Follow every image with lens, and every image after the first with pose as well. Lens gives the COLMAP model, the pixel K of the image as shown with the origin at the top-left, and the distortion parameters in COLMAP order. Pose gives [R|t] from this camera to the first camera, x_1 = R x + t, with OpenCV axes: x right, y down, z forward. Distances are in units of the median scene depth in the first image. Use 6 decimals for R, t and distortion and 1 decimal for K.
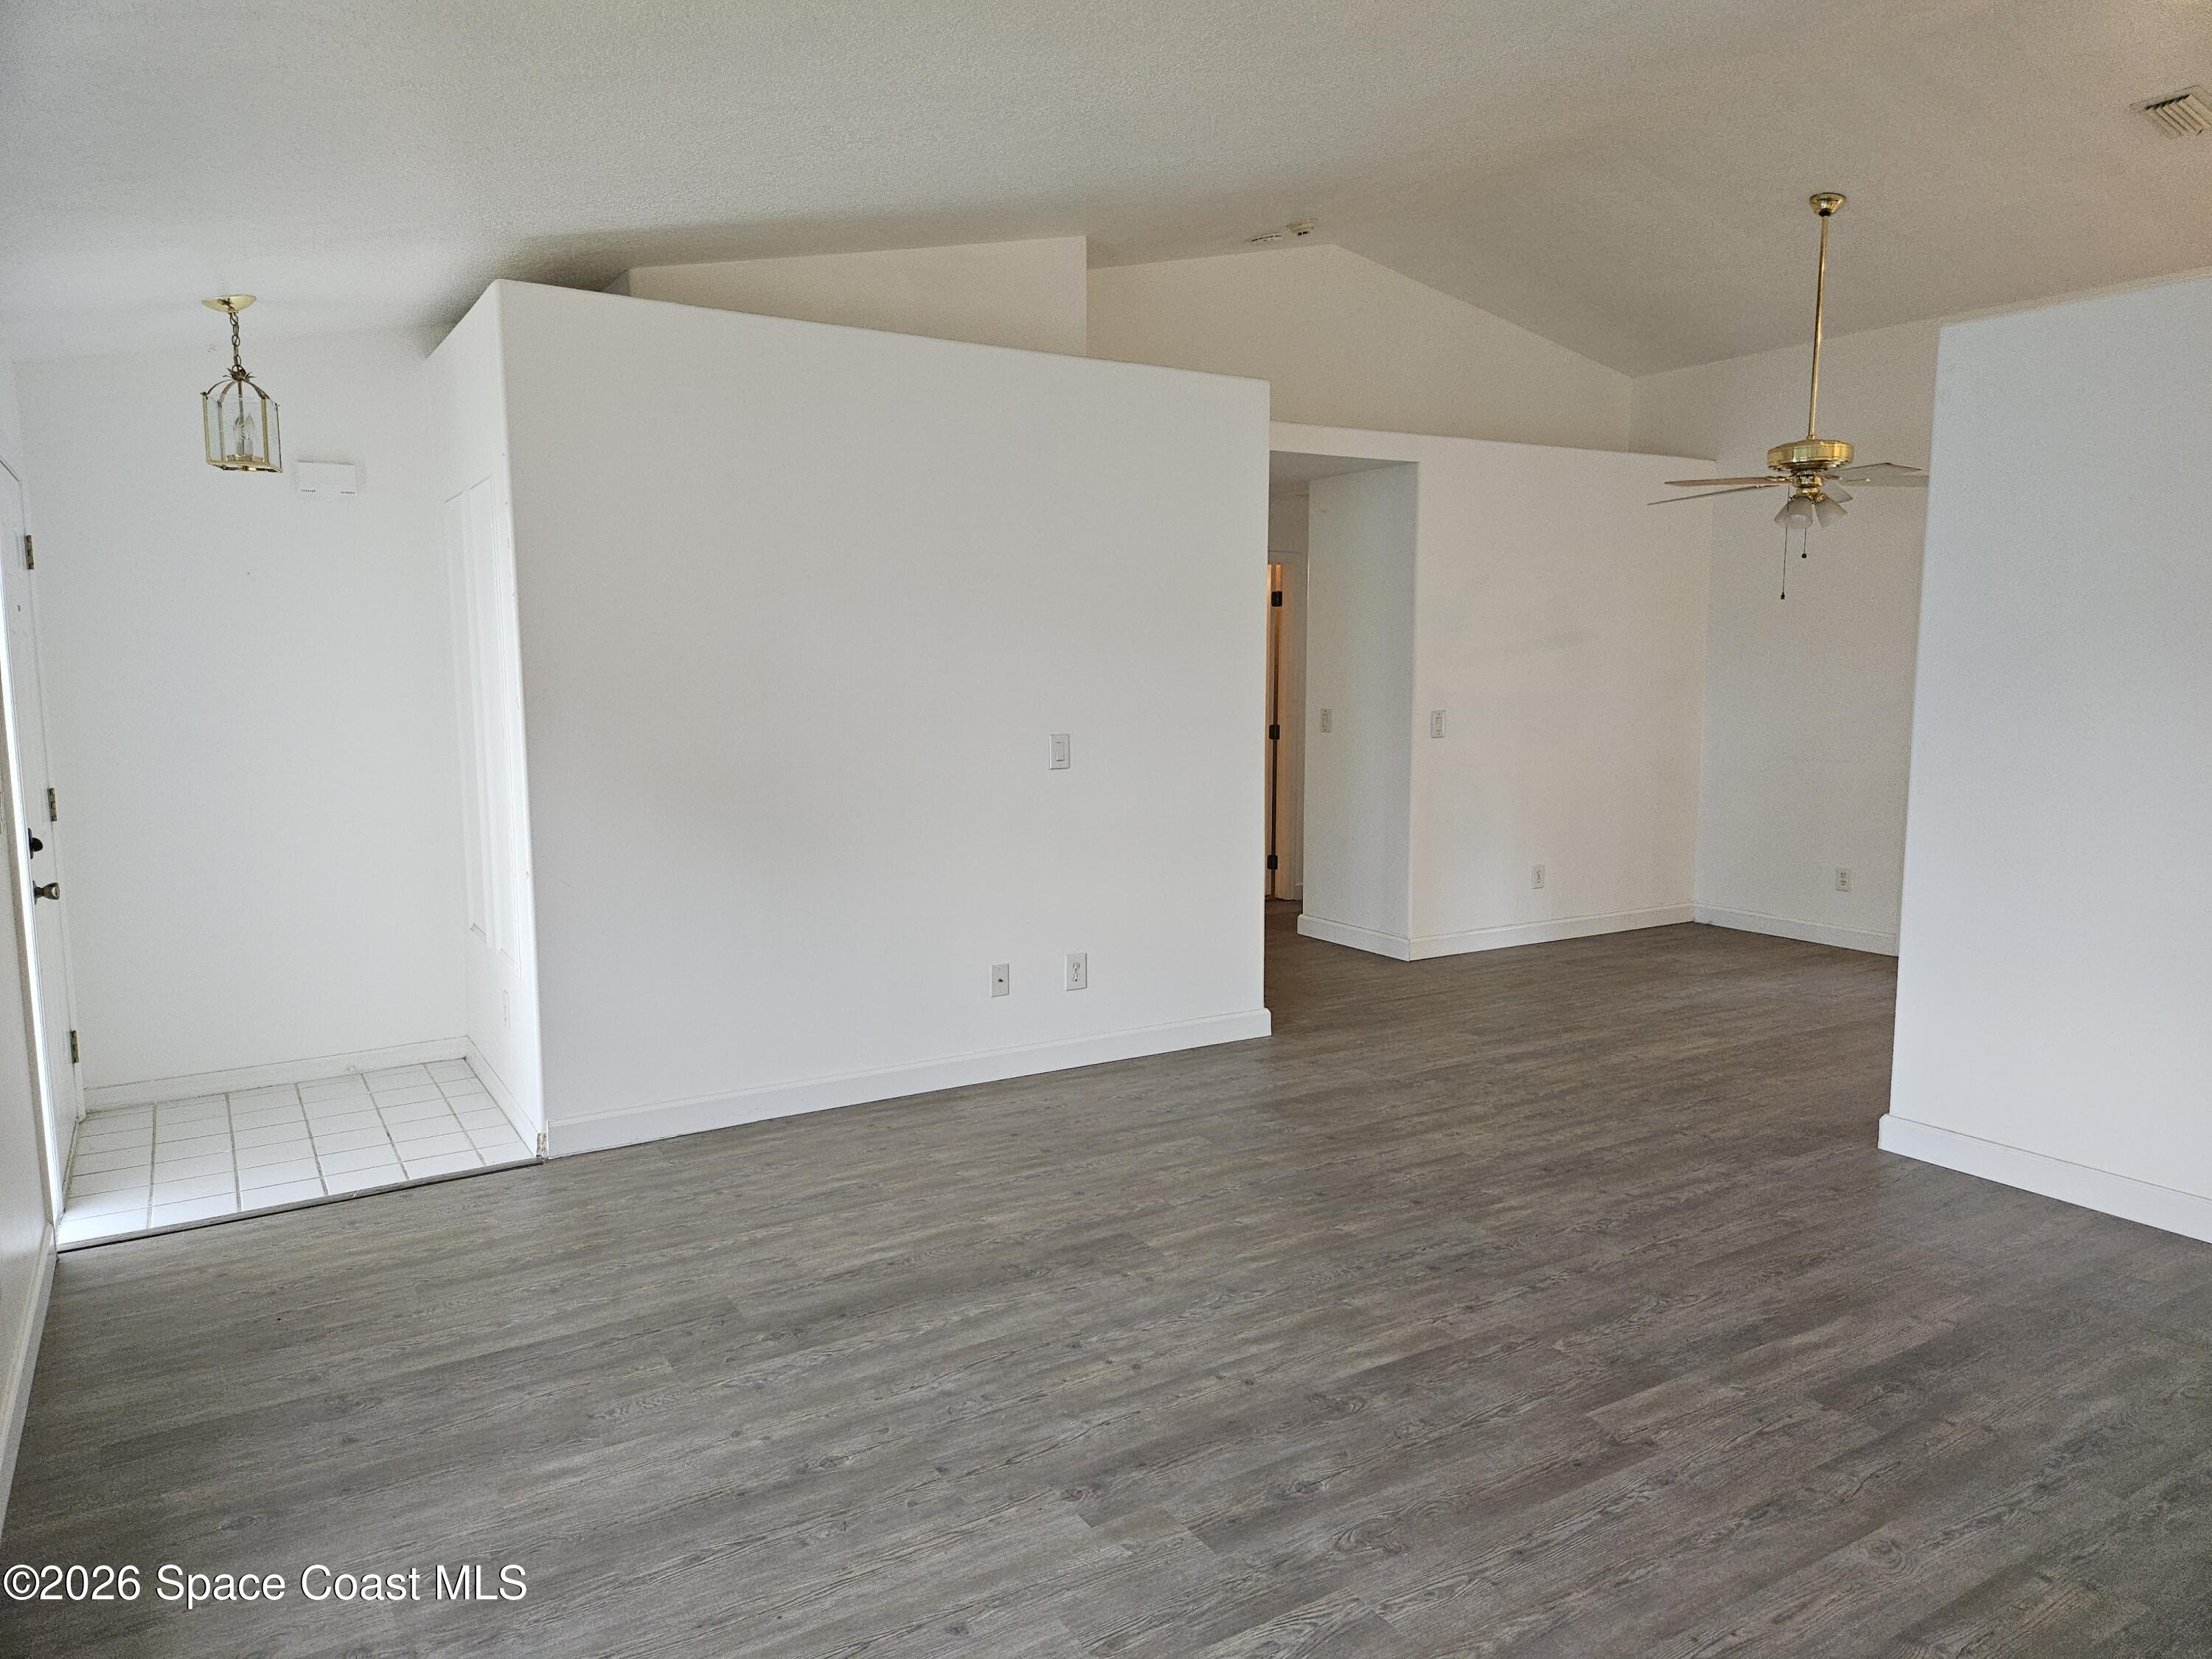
lens RADIAL K [[1486.4, 0, 1101.3], [0, 1486.4, 826.2], [0, 0, 1]] dist [0.064228, -0.053237]
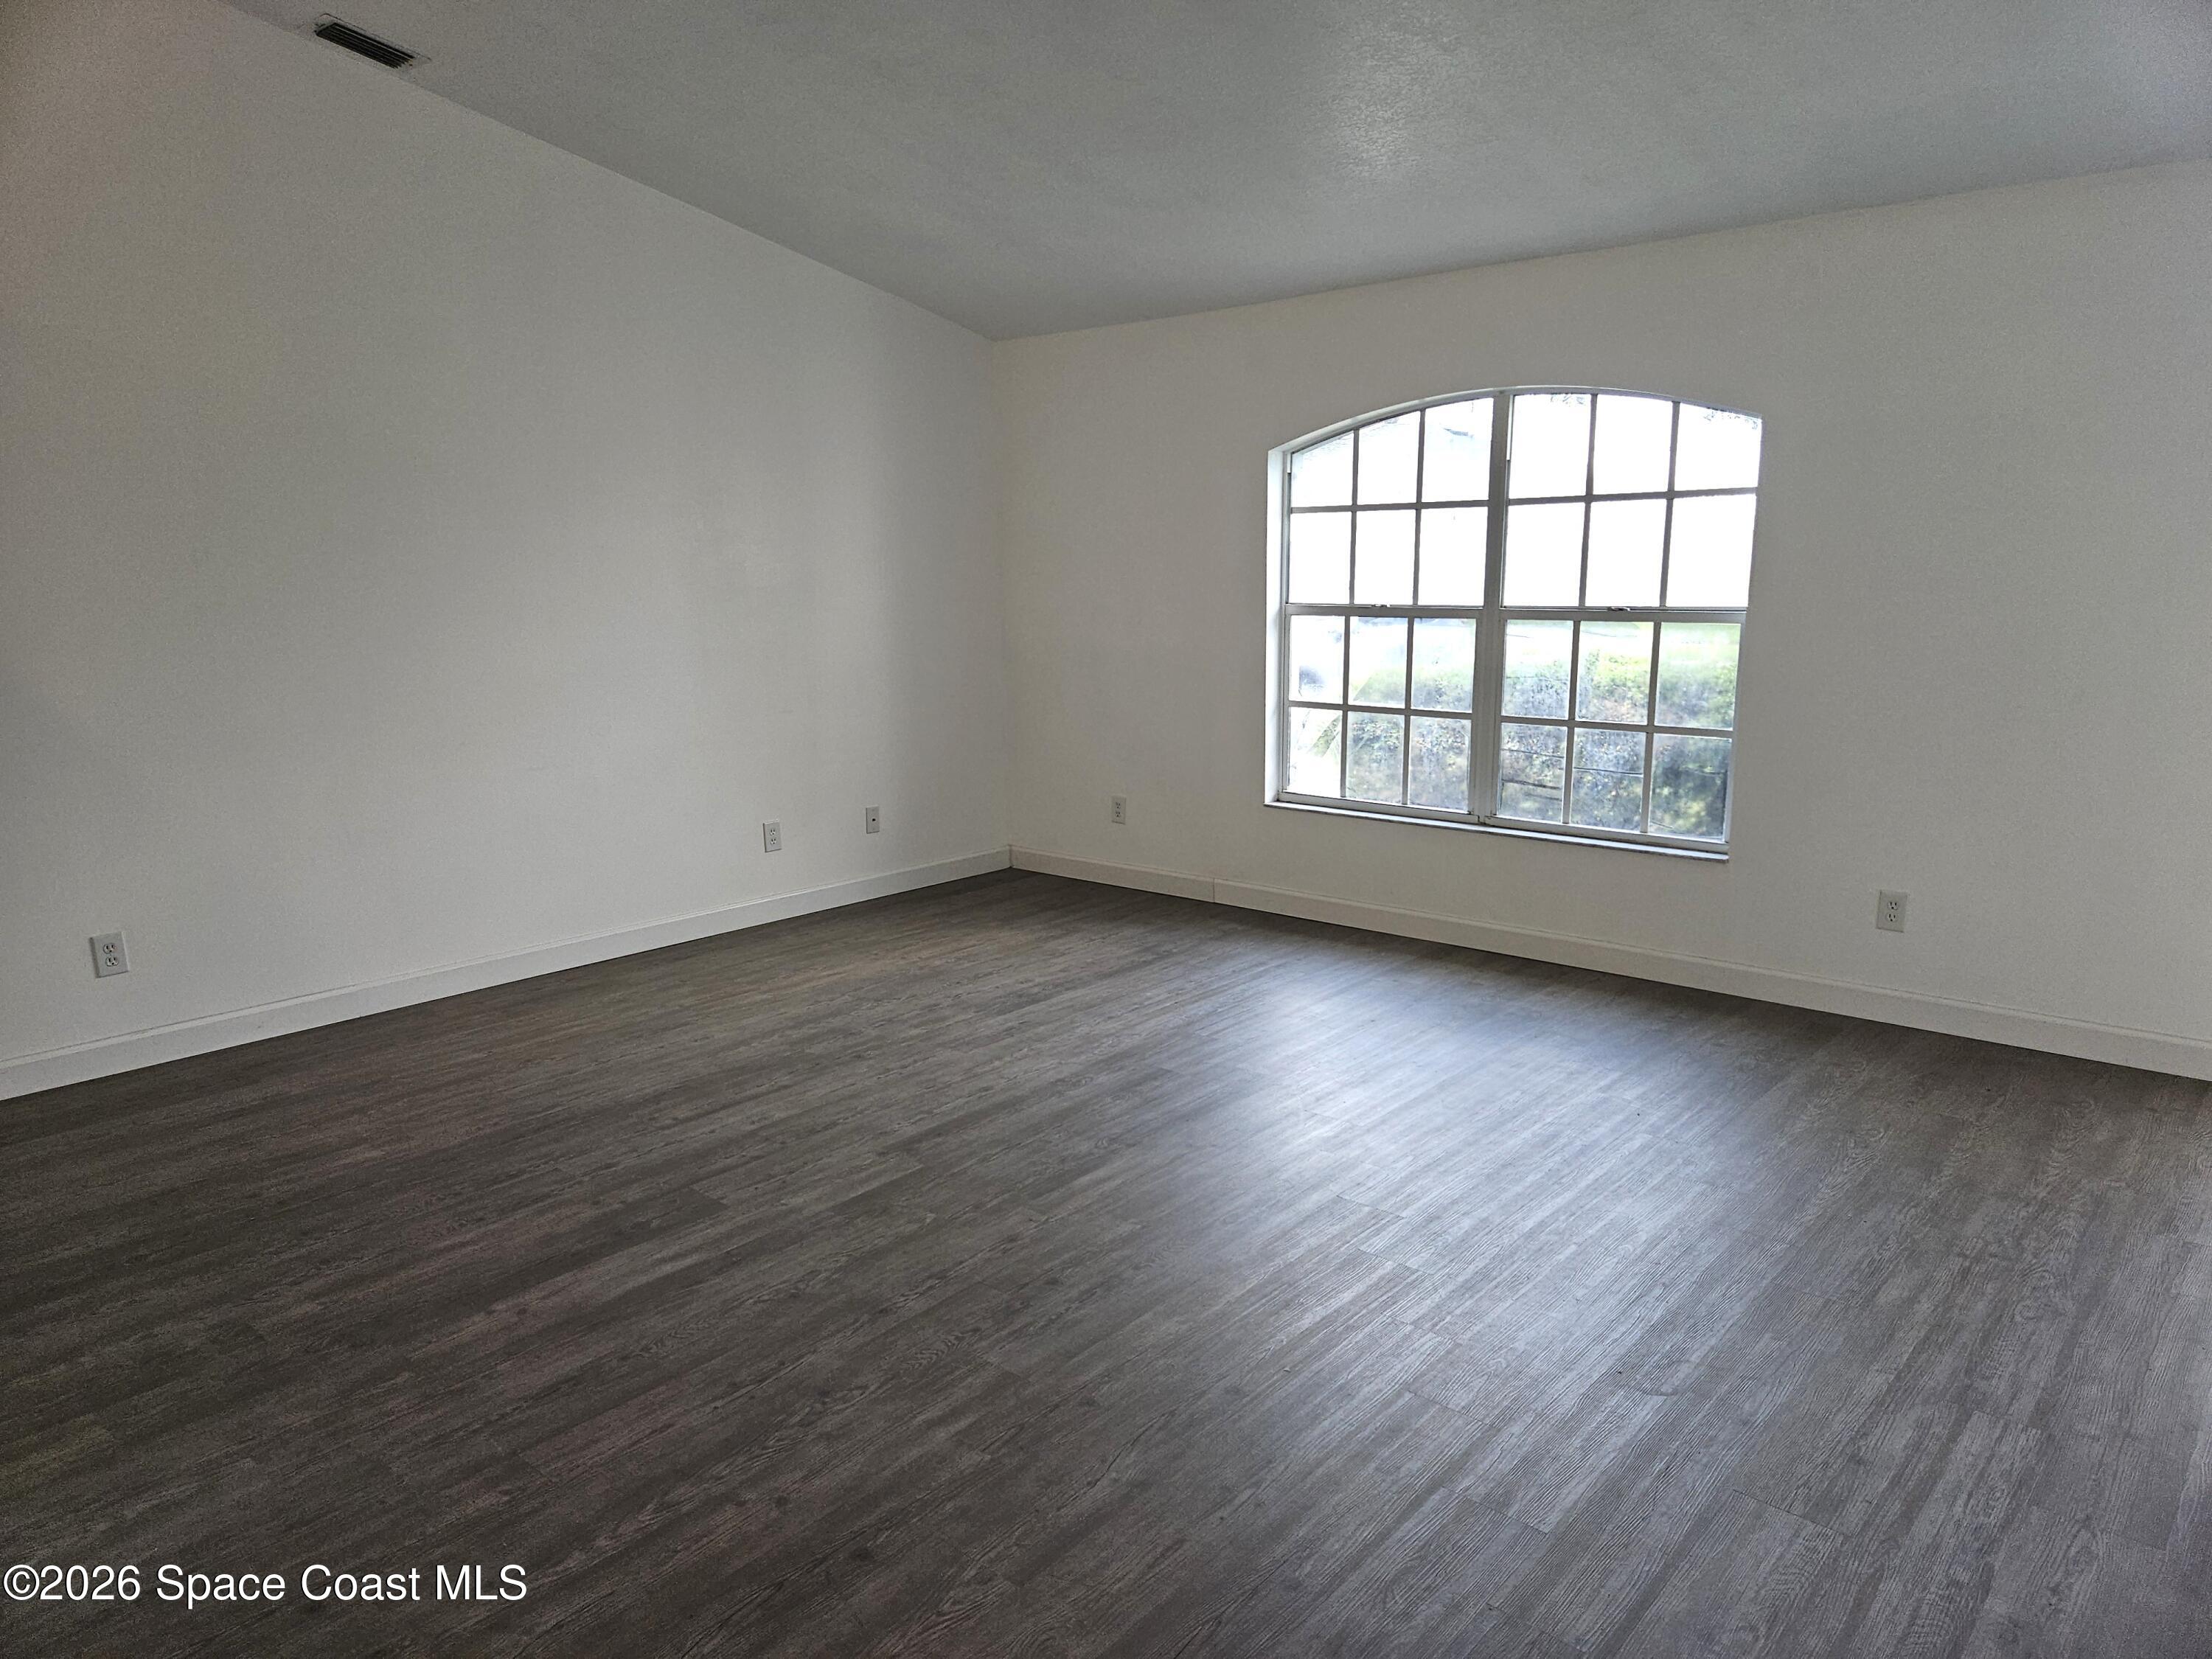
lens RADIAL K [[1486.4, 0, 1105.0], [0, 1486.4, 830.2], [0, 0, 1]] dist [0.064228, -0.053237]
pose [[-0.956662, 0.070360, -0.282571, 0.482585], [-0.016770, 0.955449, 0.294681, -0.226573], [0.290716, 0.286649, -0.912862, 1.986573]]
